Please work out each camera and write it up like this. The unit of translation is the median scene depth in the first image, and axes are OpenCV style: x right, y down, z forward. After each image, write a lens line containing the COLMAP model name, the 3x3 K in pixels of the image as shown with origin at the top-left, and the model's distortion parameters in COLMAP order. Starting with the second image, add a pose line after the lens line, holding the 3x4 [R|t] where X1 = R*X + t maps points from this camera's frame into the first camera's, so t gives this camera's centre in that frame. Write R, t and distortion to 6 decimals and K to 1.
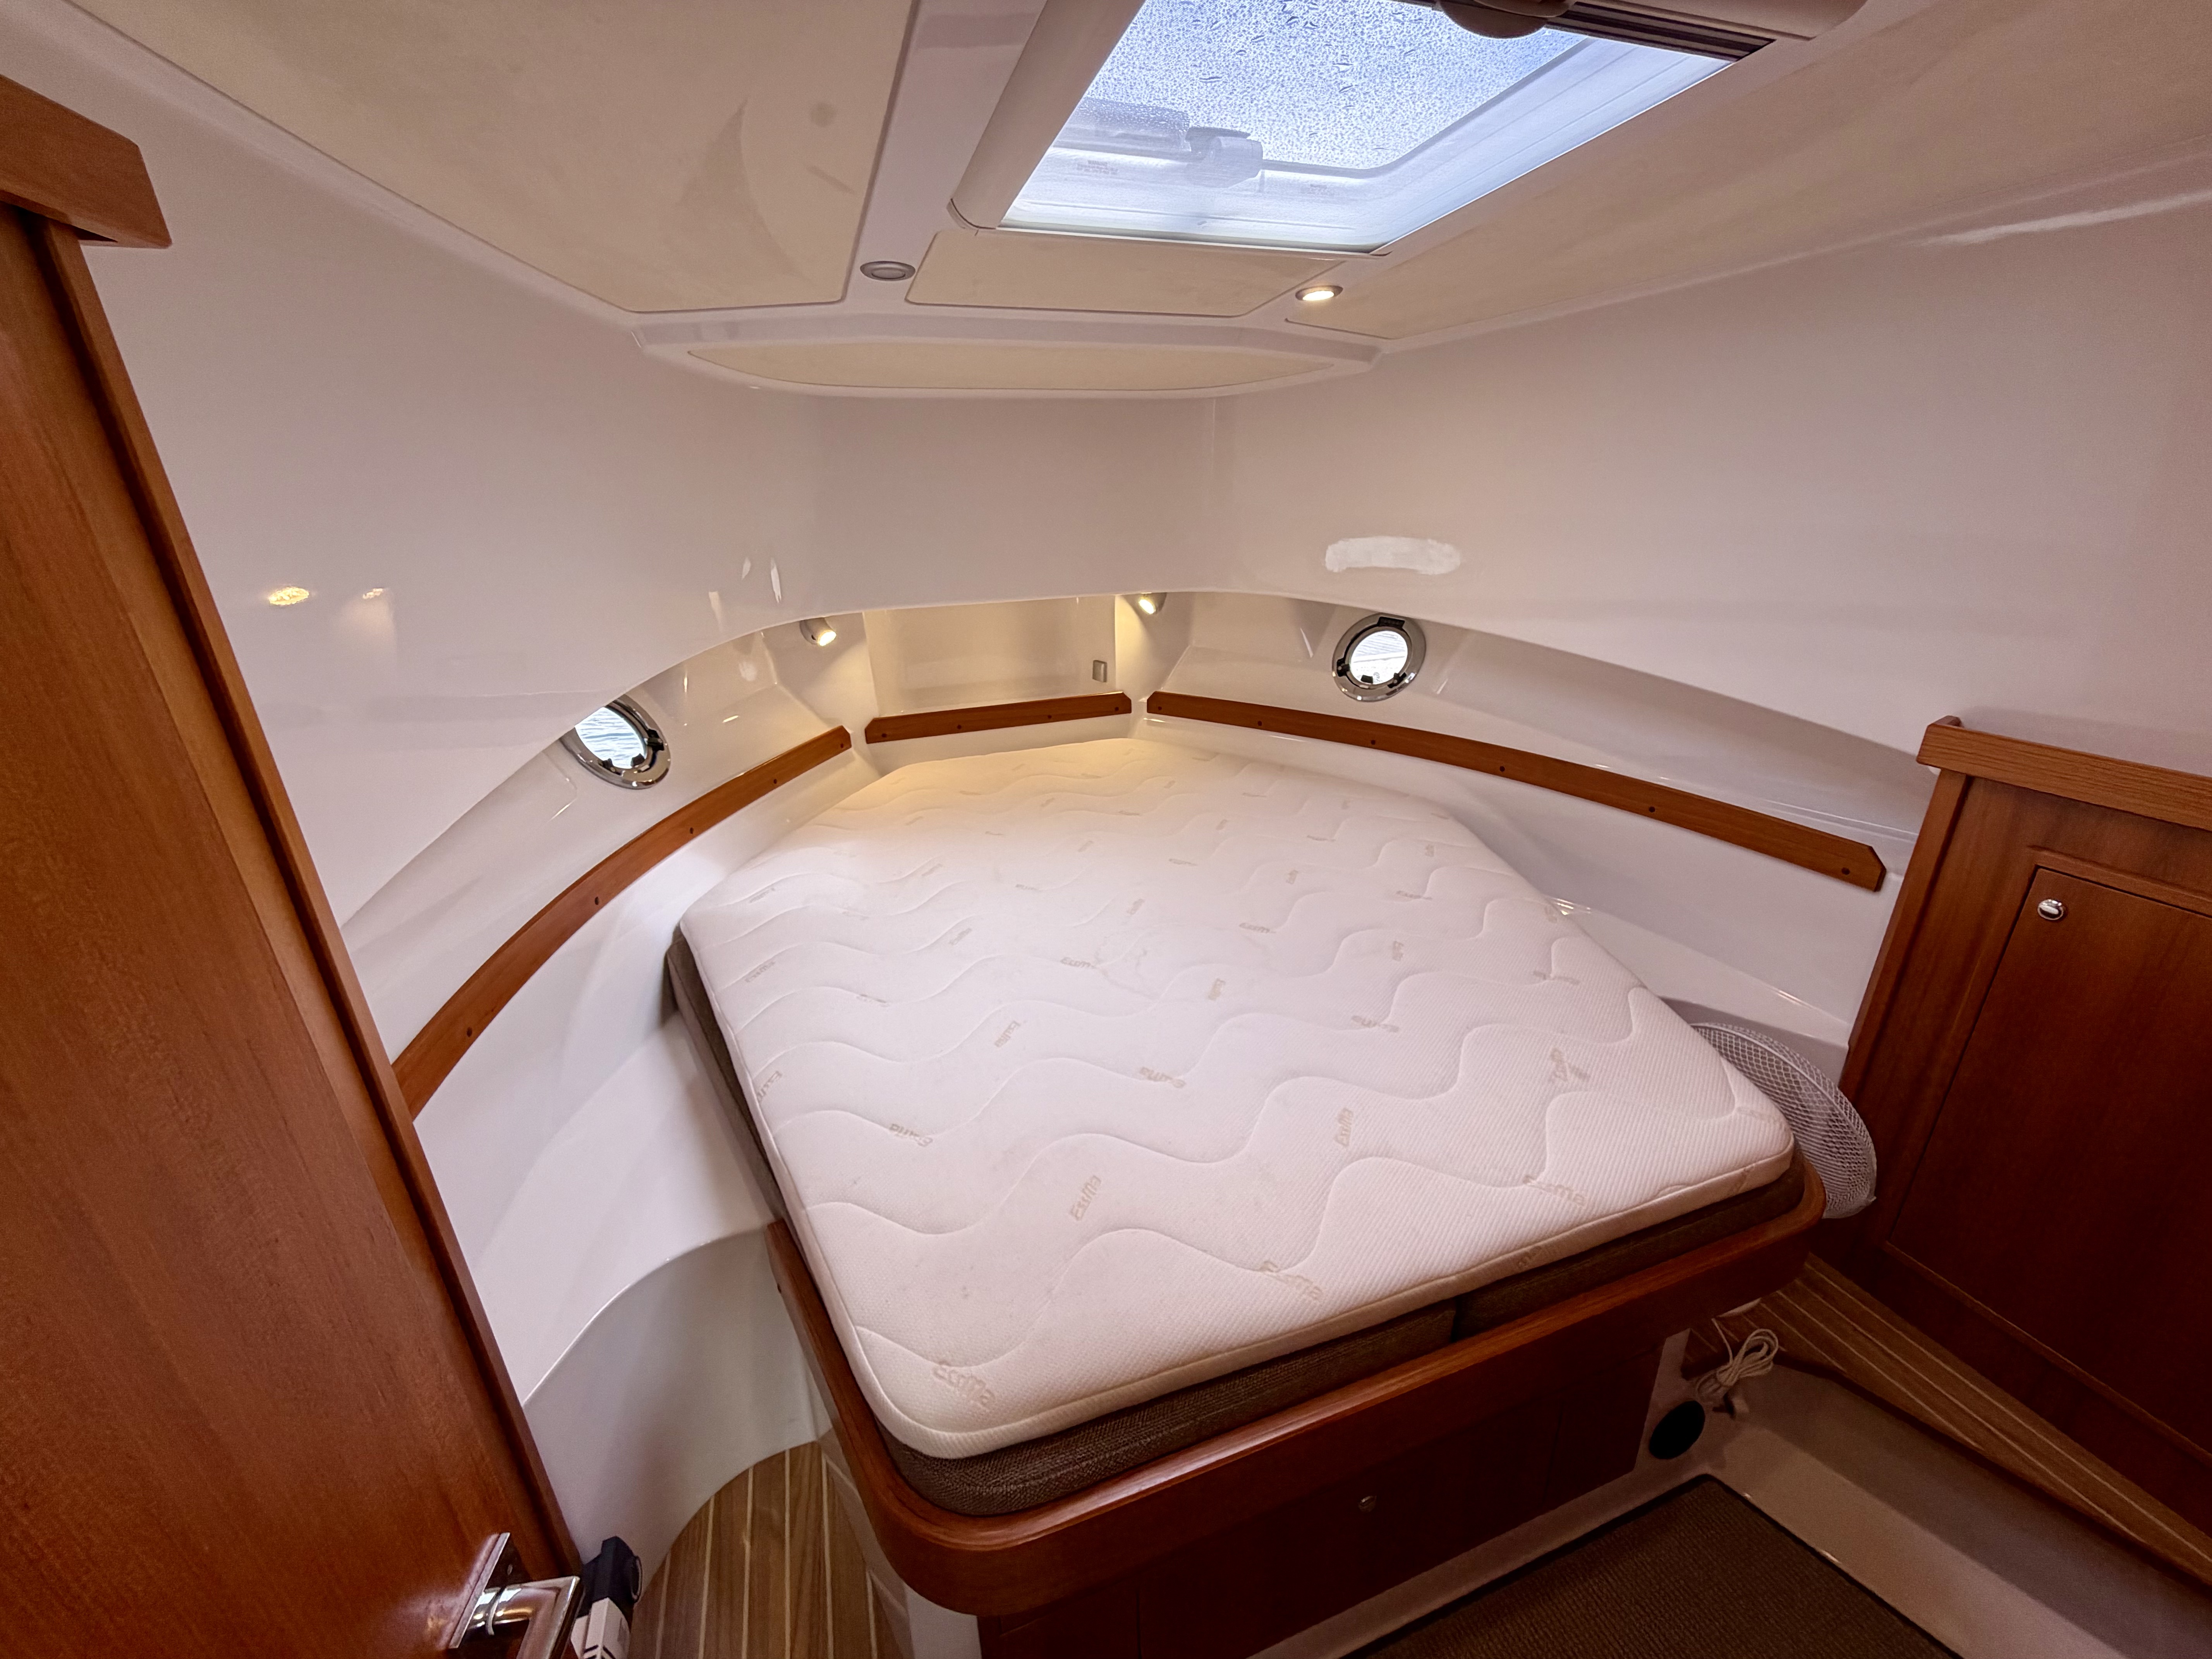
lens RADIAL K [[882.5, 0, 1122.4], [0, 882.5, 828.8], [0, 0, 1]] dist [-0.002891, 0.000442]
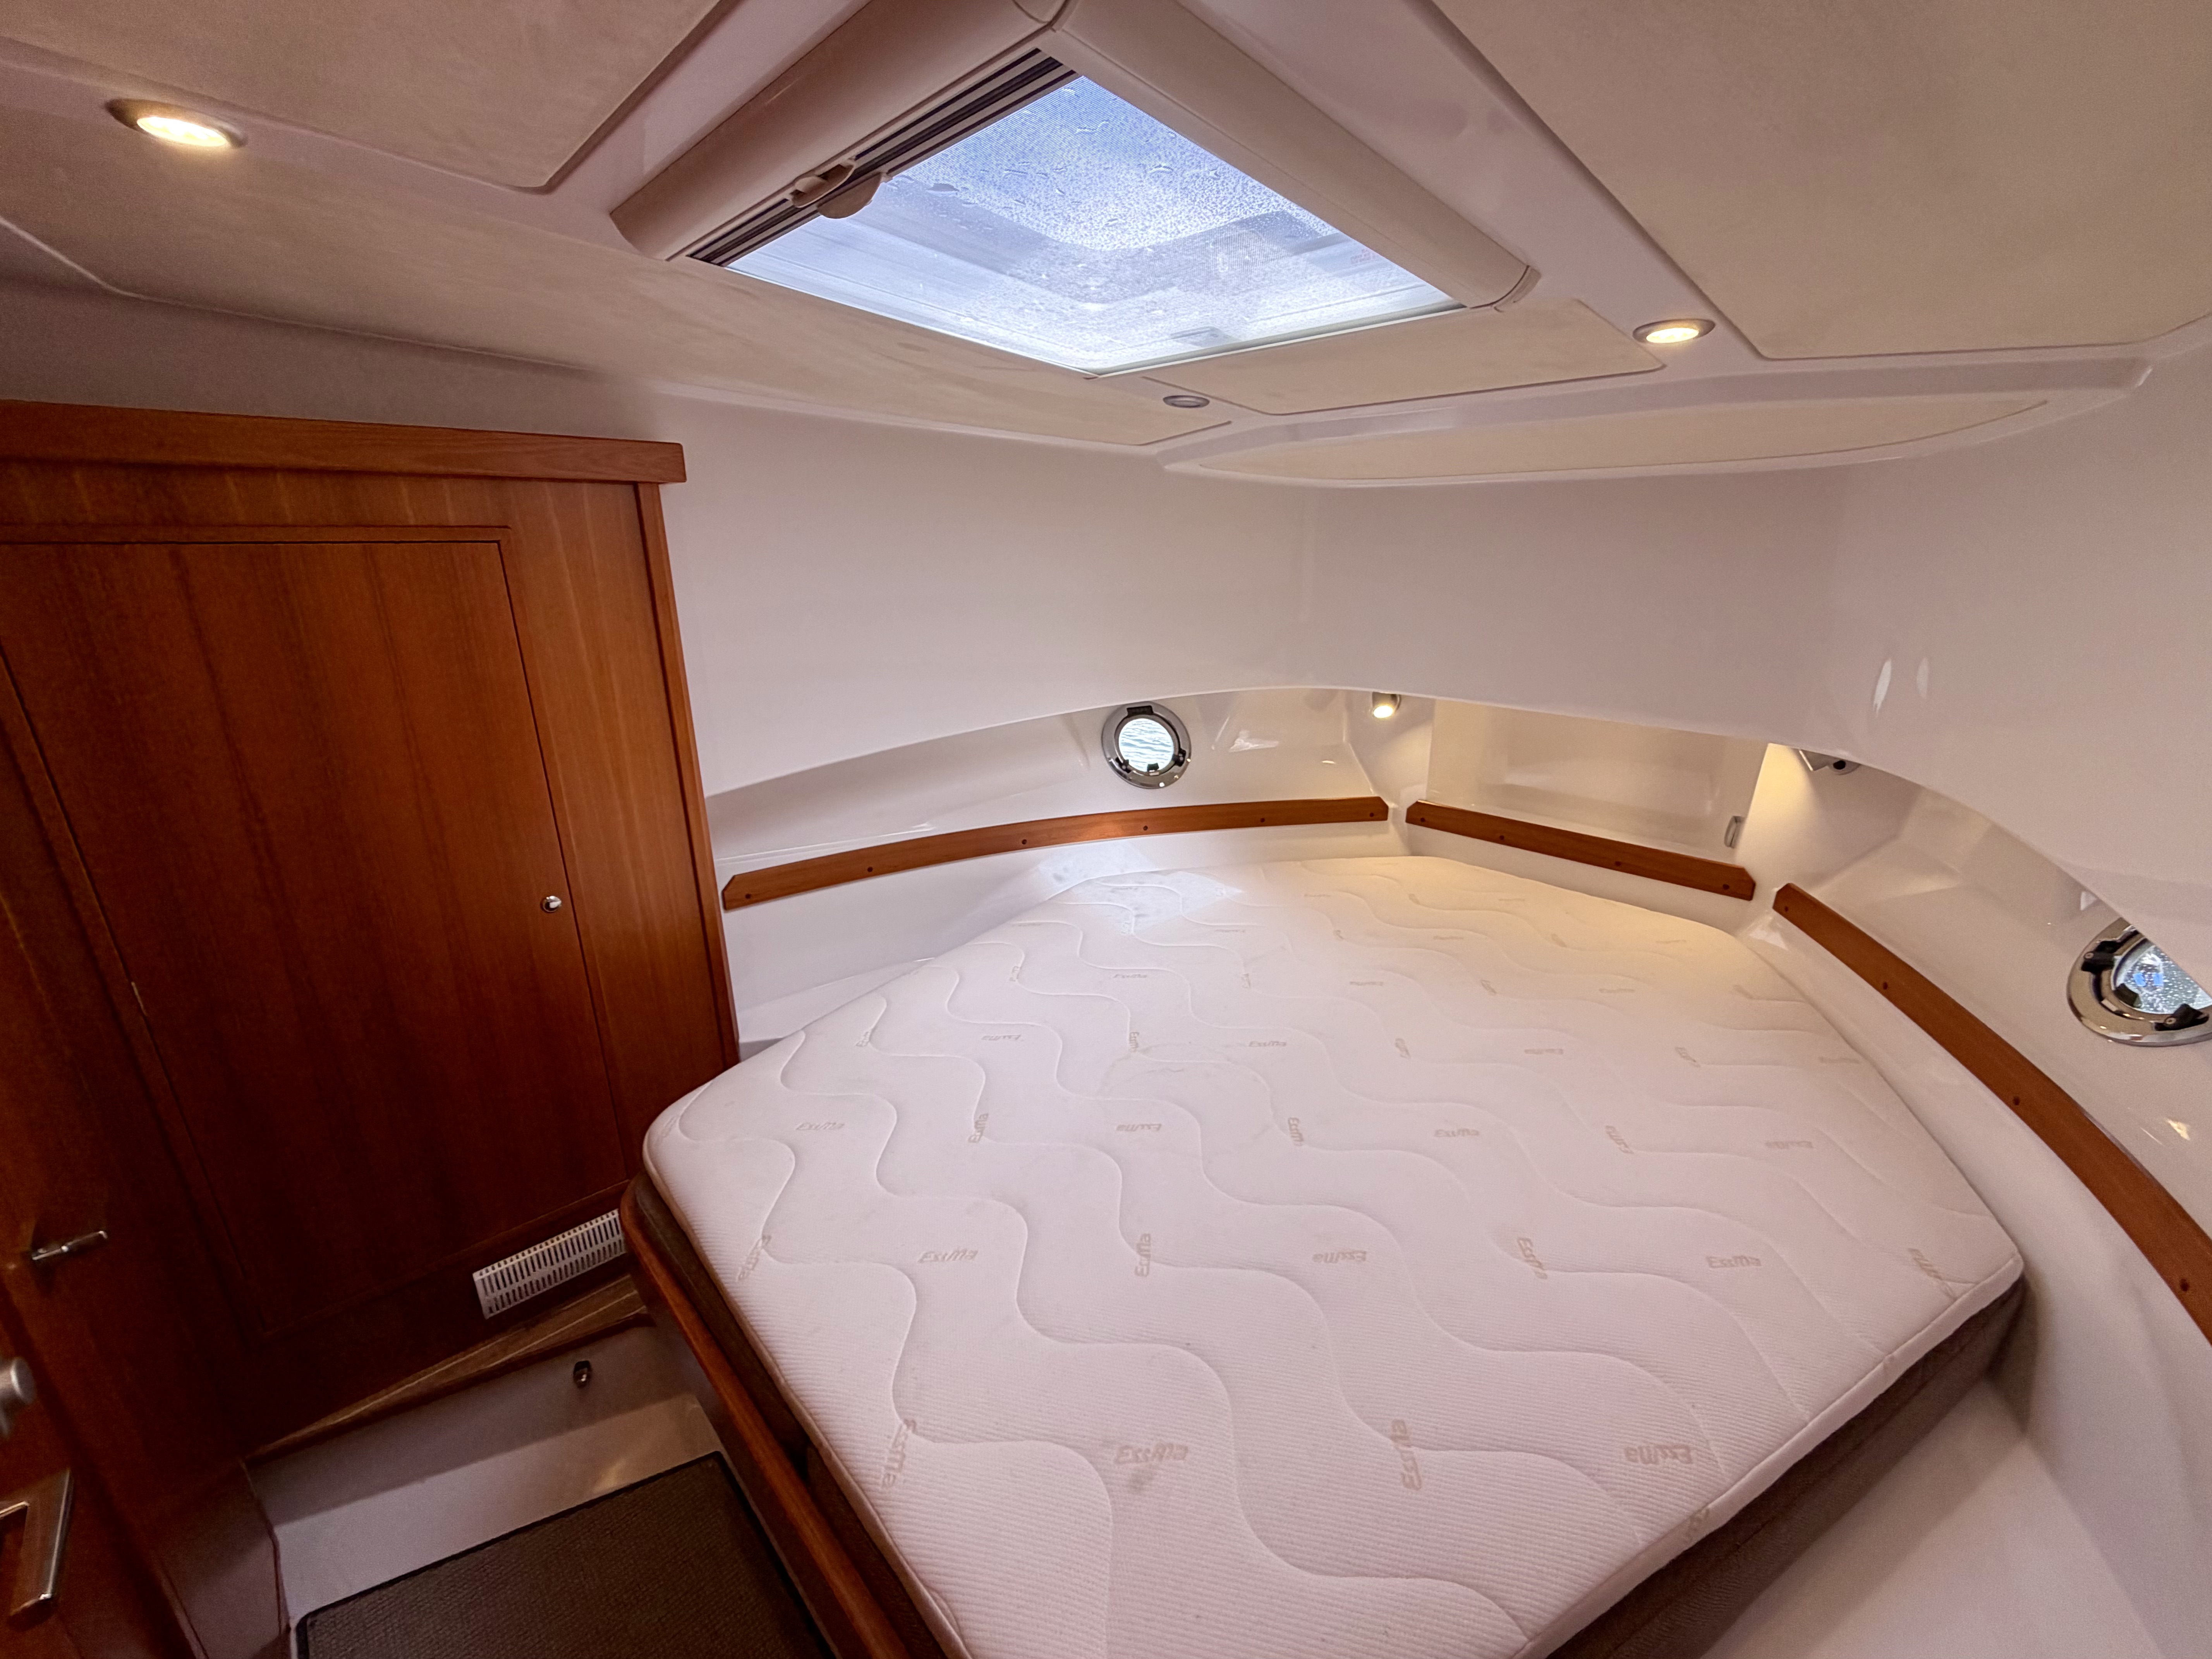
lens RADIAL K [[882.5, 0, 1110.6], [0, 882.5, 842.8], [0, 0, 1]] dist [-0.002891, 0.000442]
pose [[0.399539, 0.314876, -0.860943, 0.479158], [-0.345484, 0.921631, 0.176743, -0.149160], [0.849123, 0.226826, 0.477012, 0.274523]]
